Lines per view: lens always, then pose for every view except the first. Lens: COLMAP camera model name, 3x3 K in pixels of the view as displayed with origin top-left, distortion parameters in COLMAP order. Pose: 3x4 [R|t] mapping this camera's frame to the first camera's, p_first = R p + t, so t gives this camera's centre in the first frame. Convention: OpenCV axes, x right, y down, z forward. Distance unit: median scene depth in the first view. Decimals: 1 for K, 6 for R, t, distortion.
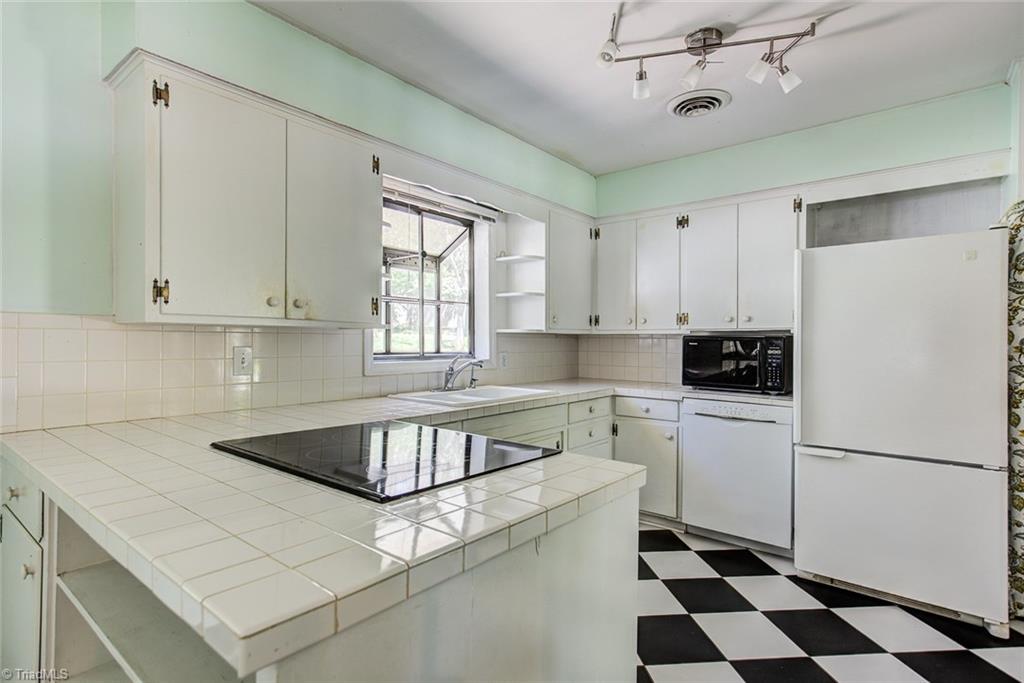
lens RADIAL K [[522.9, 0, 510.4], [0, 522.9, 340.3], [0, 0, 1]] dist [0.003882, 0.000565]
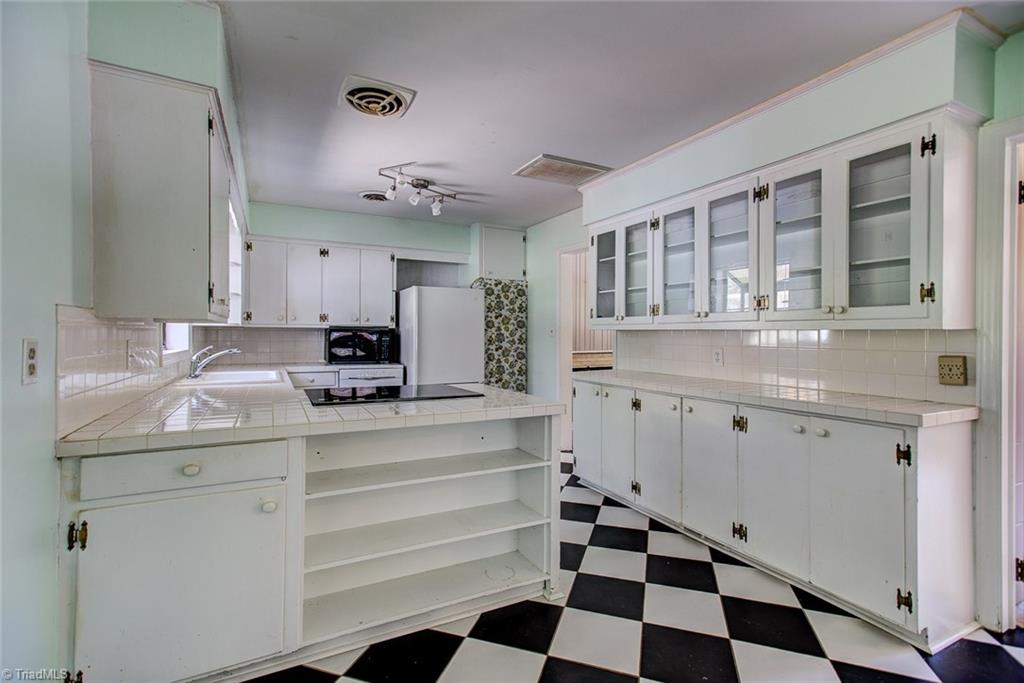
lens RADIAL K [[473.4, 0, 518.7], [0, 473.4, 340.9], [0, 0, 1]] dist [0.008491, -0.000257]
pose [[0.375826, -0.019681, 0.926481, -0.769453], [-0.003034, 0.999743, 0.022468, -0.008206], [-0.926685, -0.011255, 0.375670, -0.022024]]
